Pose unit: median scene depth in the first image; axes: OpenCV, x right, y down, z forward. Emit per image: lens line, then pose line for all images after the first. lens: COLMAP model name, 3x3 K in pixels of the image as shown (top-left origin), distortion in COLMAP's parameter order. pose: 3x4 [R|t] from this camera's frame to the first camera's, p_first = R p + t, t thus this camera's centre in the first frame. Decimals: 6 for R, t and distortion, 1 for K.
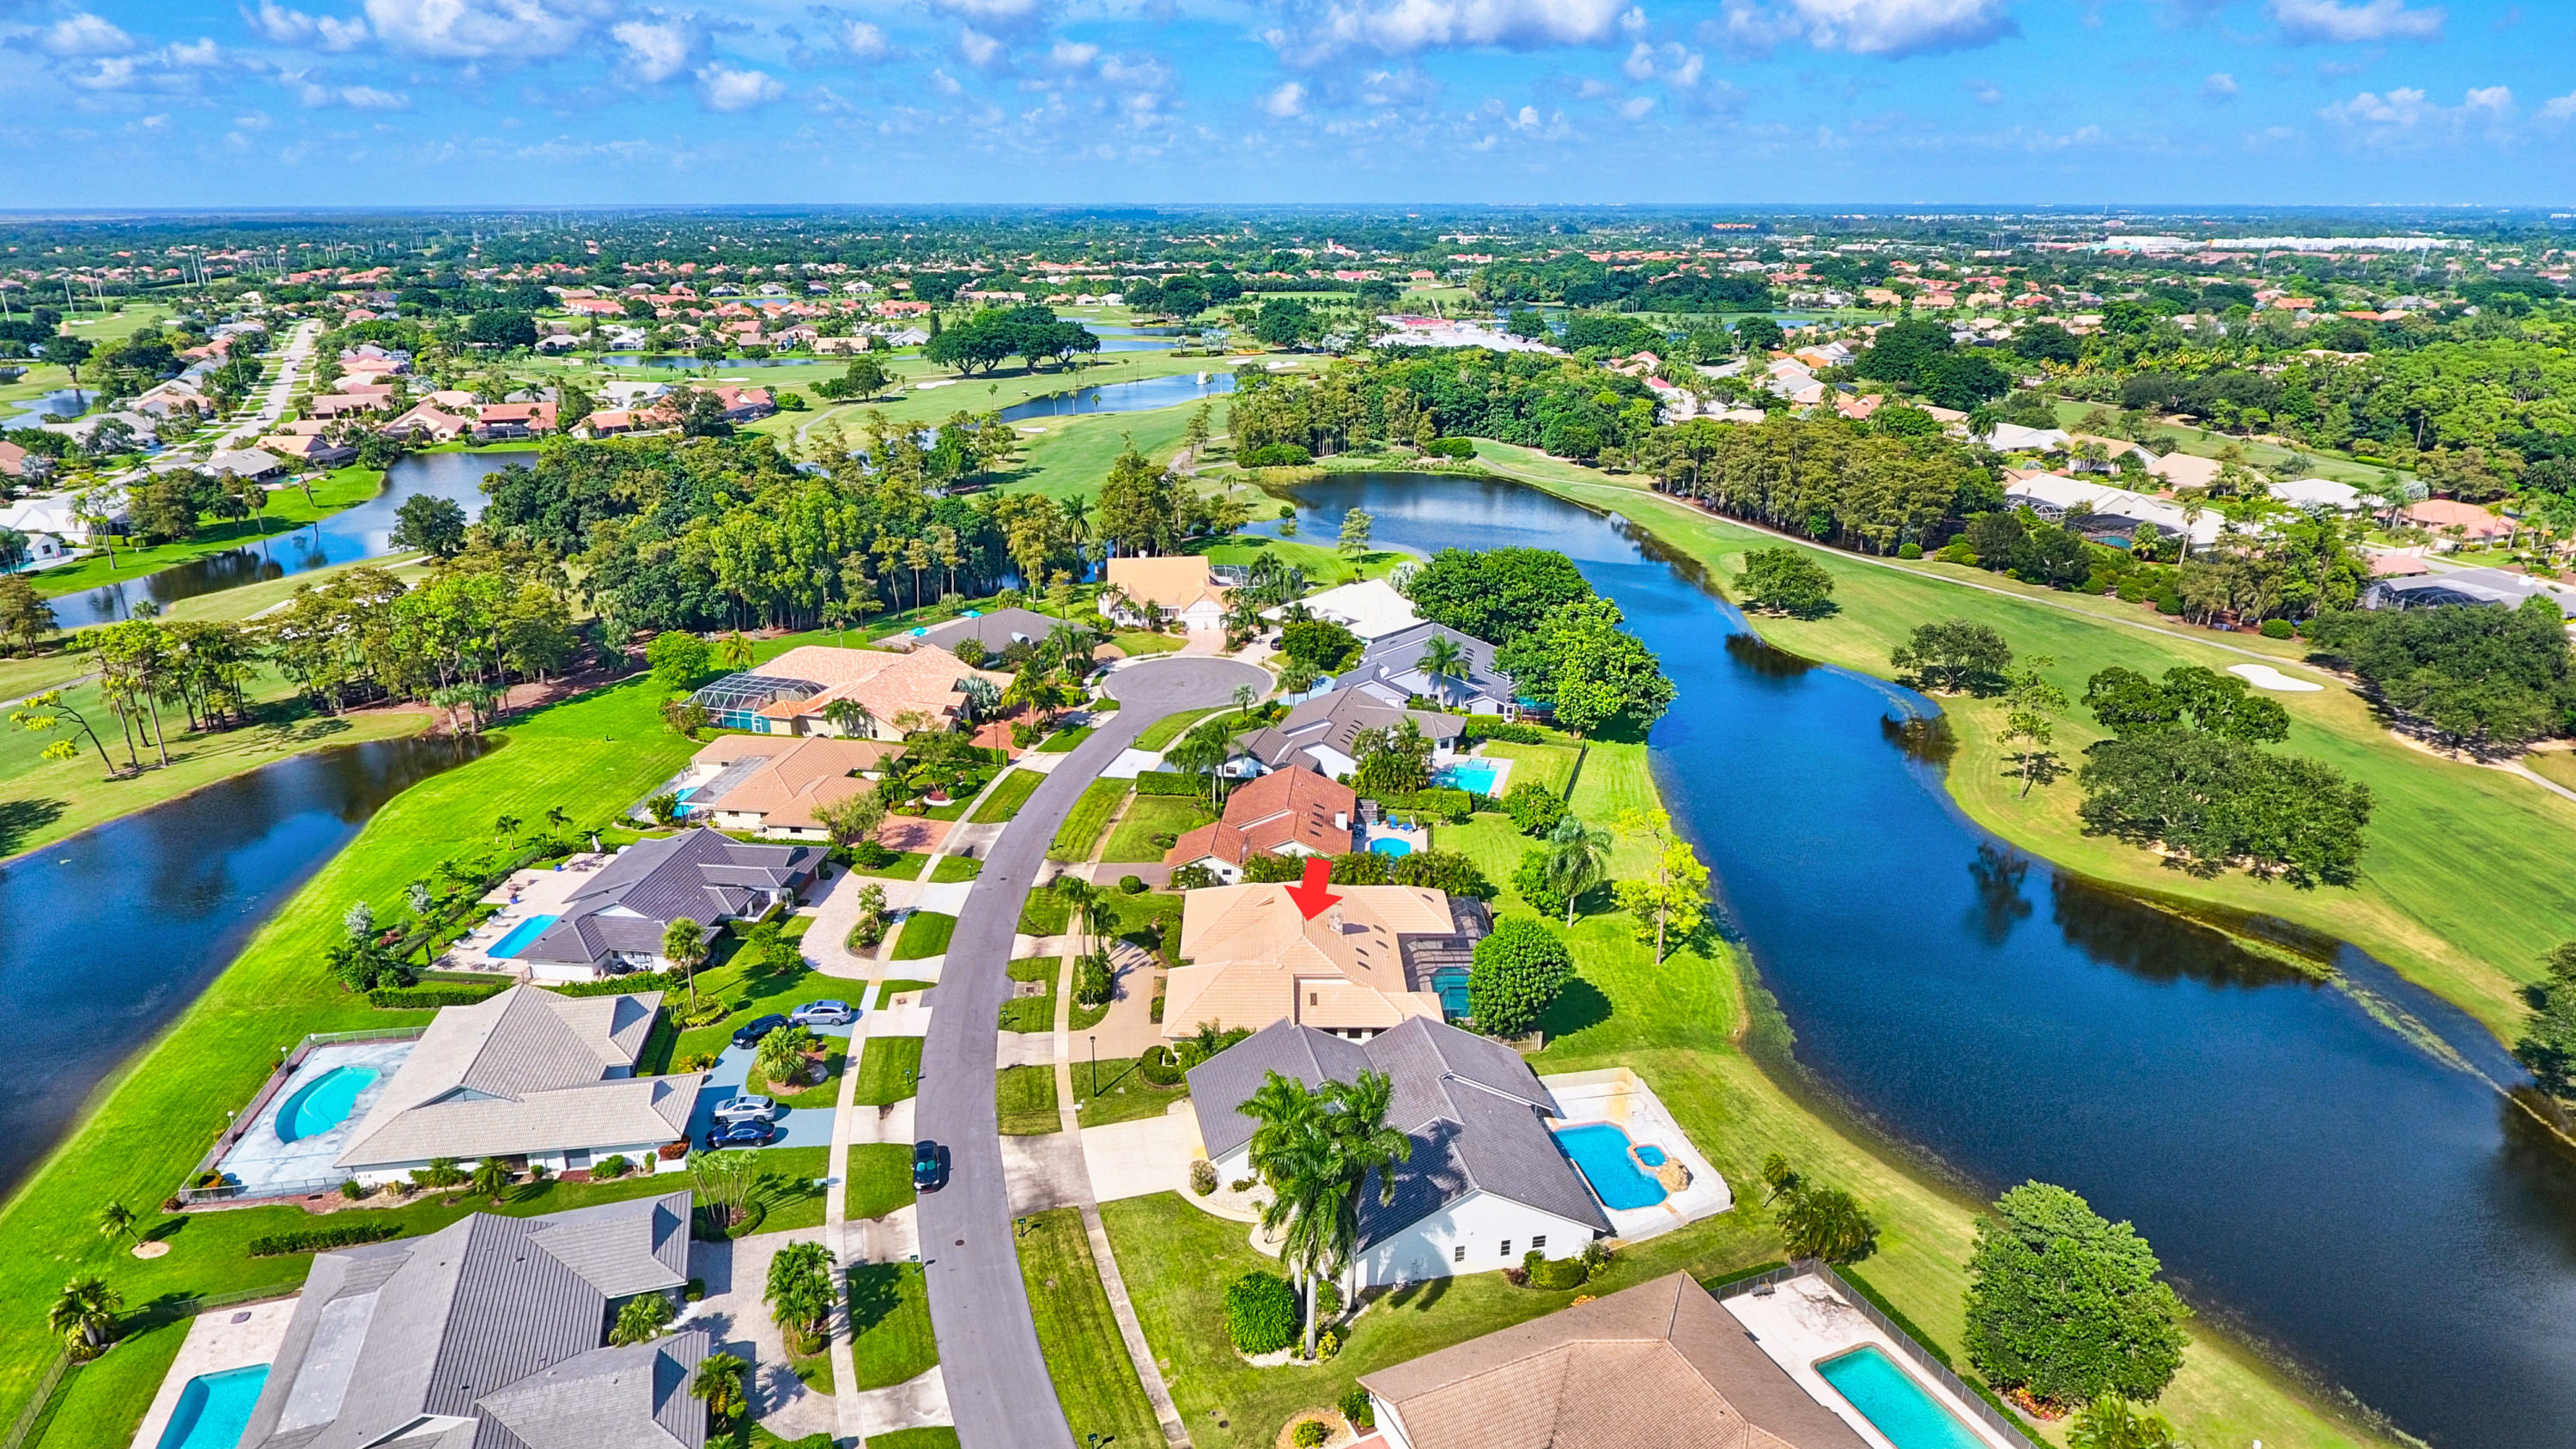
lens RADIAL K [[1557.6, 0, 1254.5], [0, 1557.6, 720.3], [0, 0, 1]] dist [-0.004699, 0.000383]
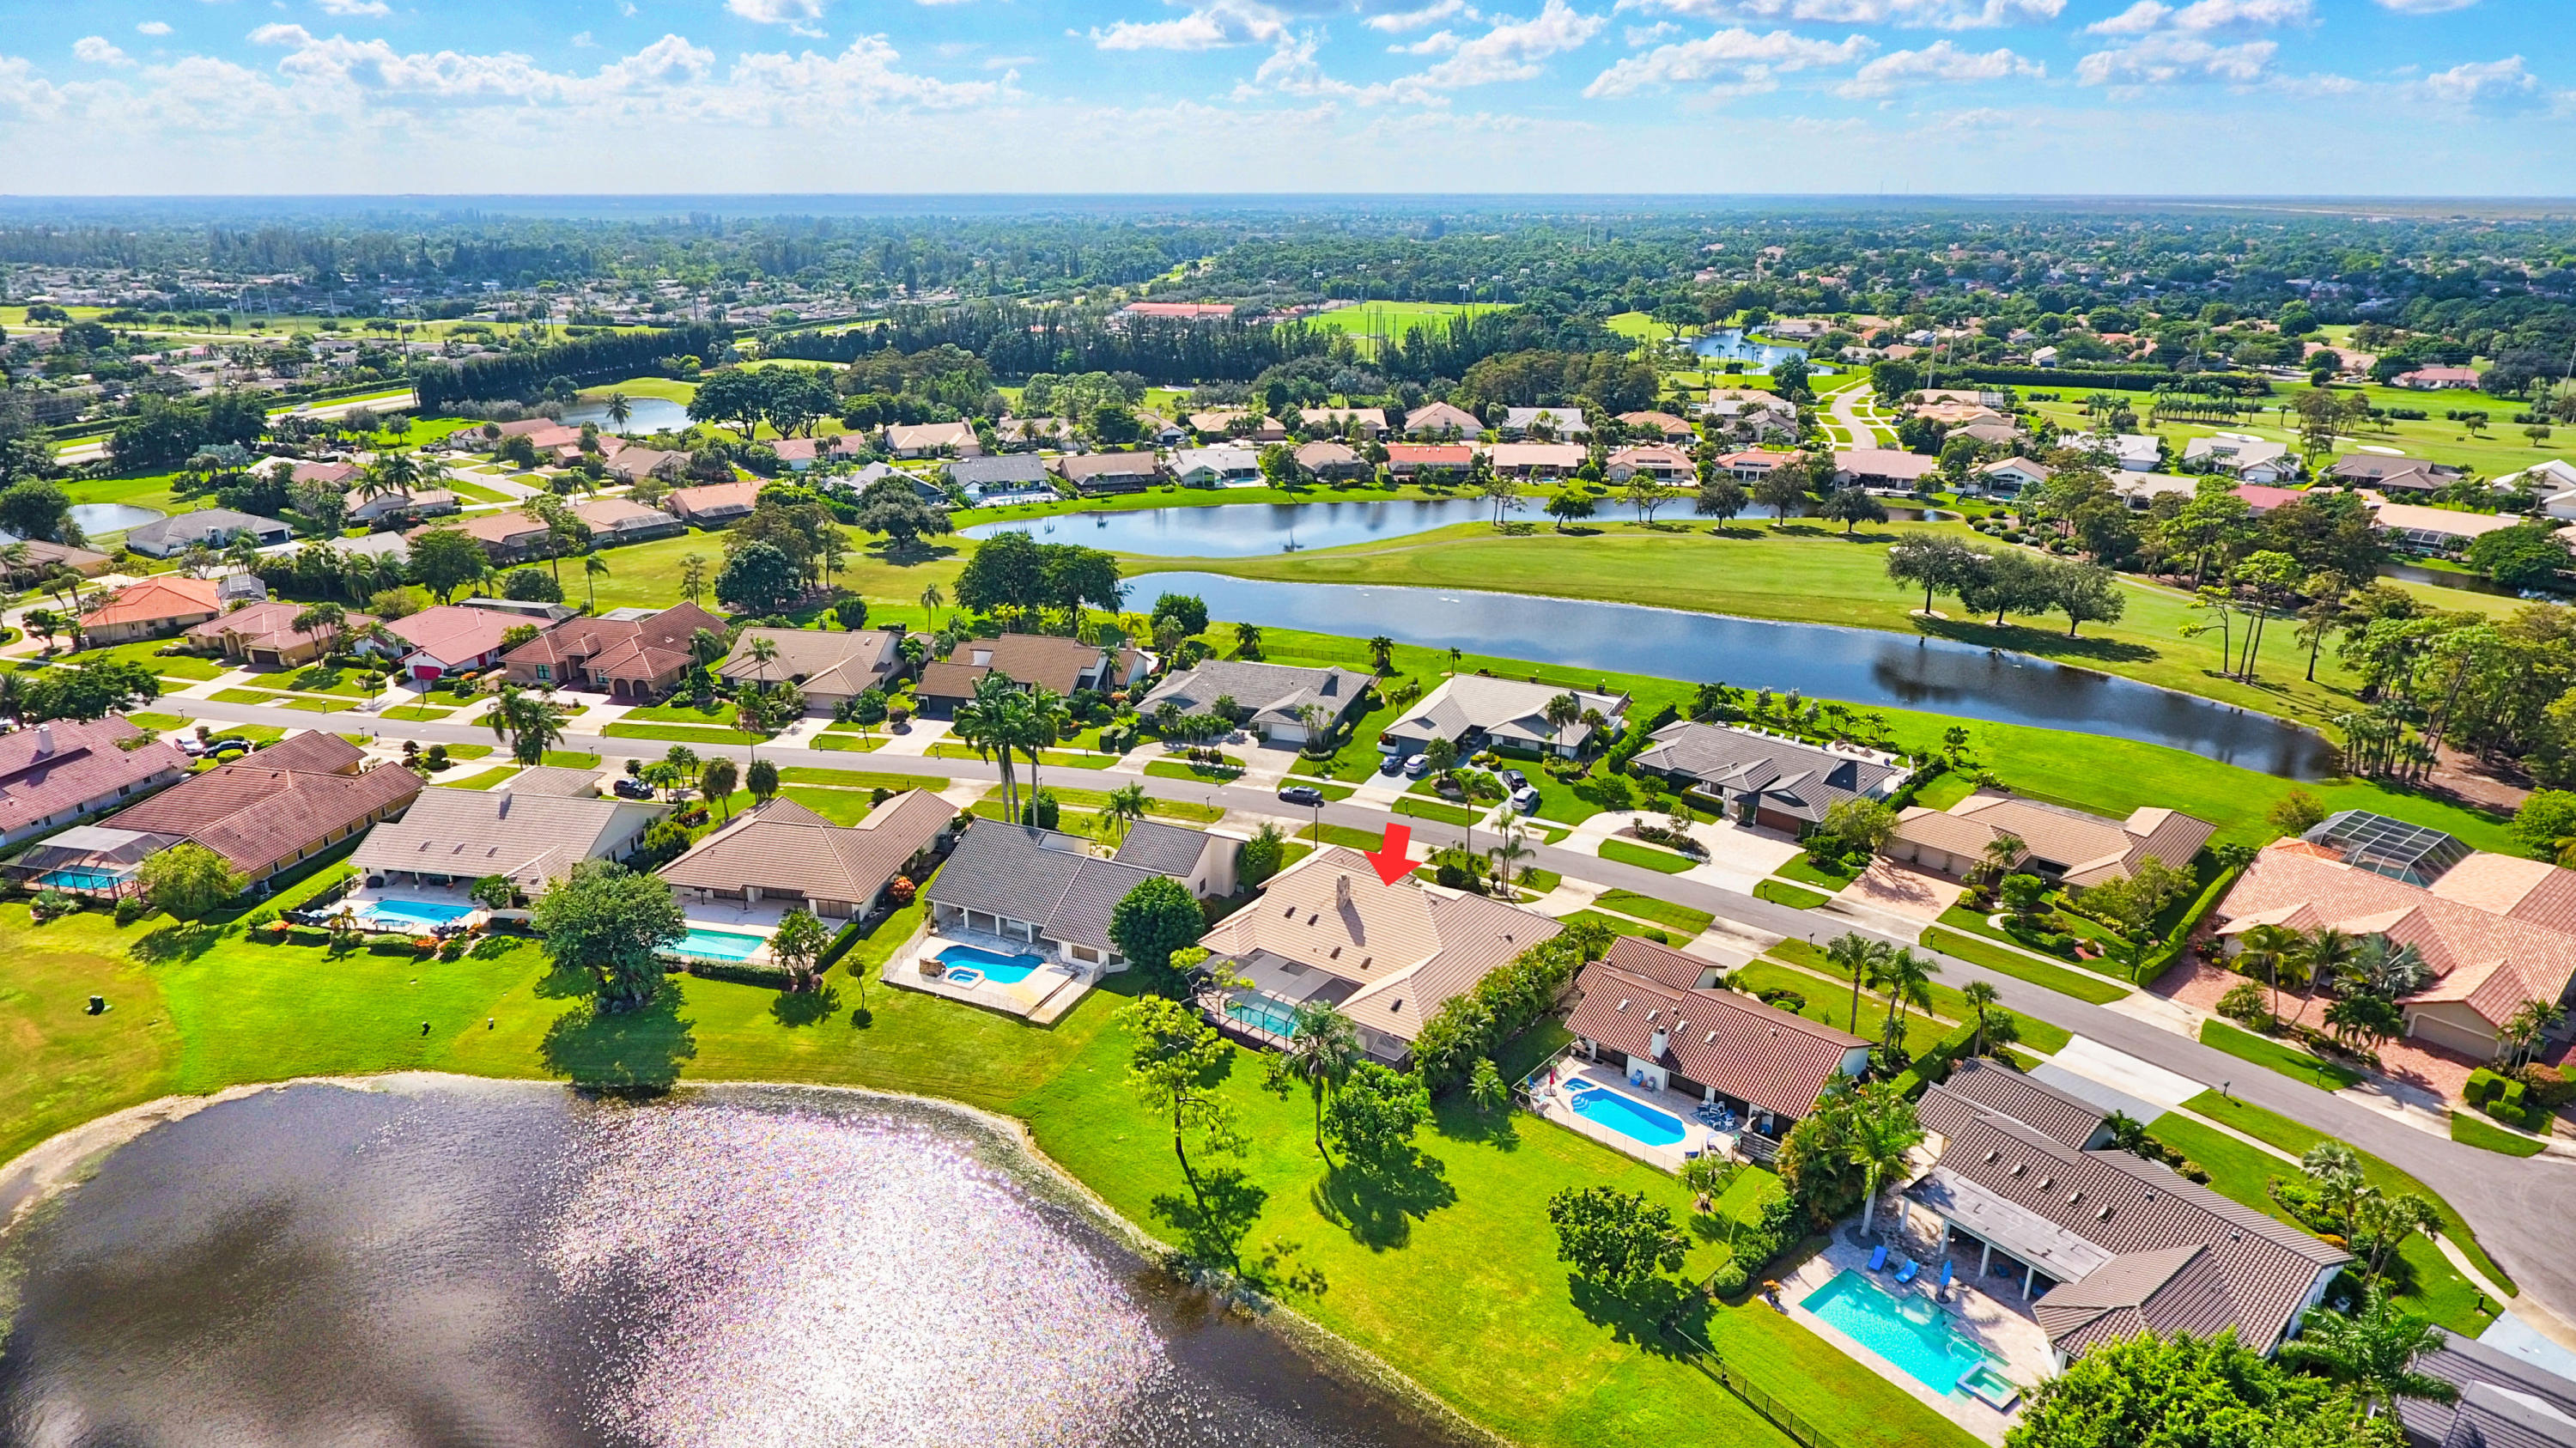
lens RADIAL K [[1519.3, 0, 1238.2], [0, 1519.3, 725.4], [0, 0, 1]] dist [-0.001362, -0.001222]
pose [[-0.598148, 0.268969, -0.754900, 0.528608], [-0.255359, 0.828921, 0.497677, -0.283731], [0.759612, 0.490455, -0.427134, 0.863516]]
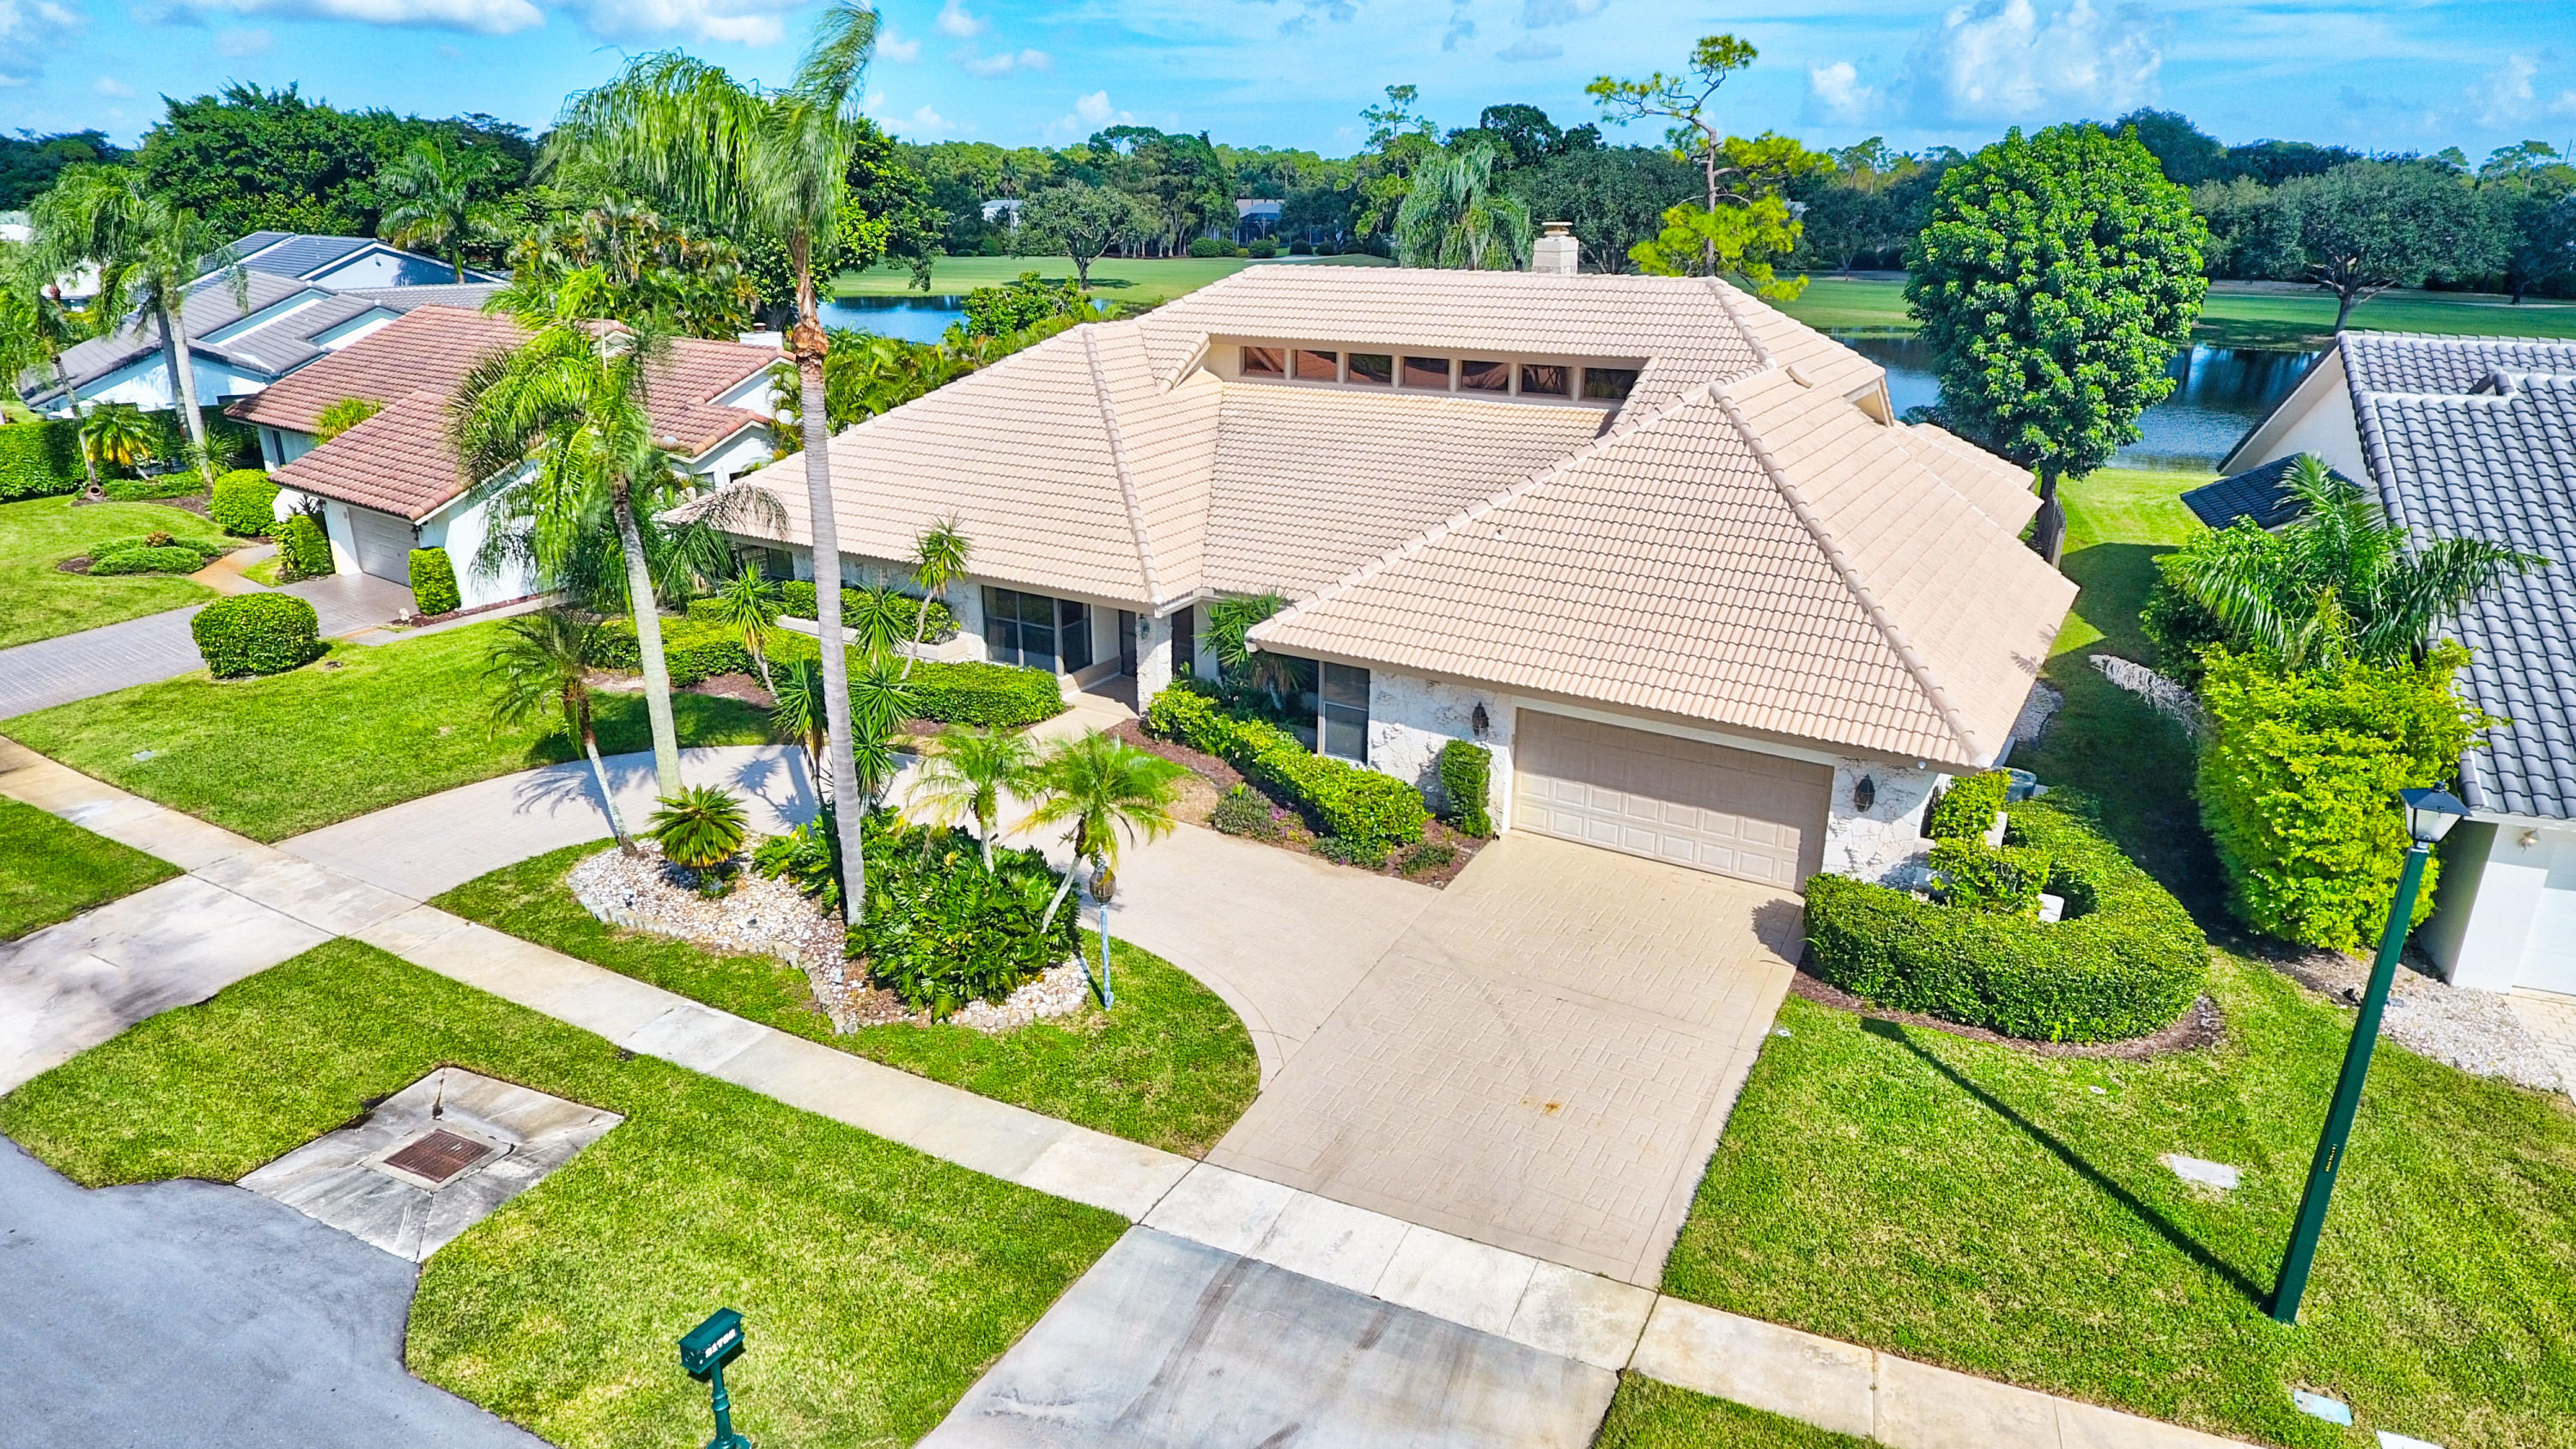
lens RADIAL K [[1539.5, 0, 1288.0], [0, 1539.5, 724.5], [0, 0, 1]] dist [-0.003410, -0.000014]
pose [[0.522357, -0.282462, 0.804586, -0.134821], [0.275571, 0.948833, 0.154194, 0.094295], [-0.806972, 0.141177, 0.573468, 0.587788]]
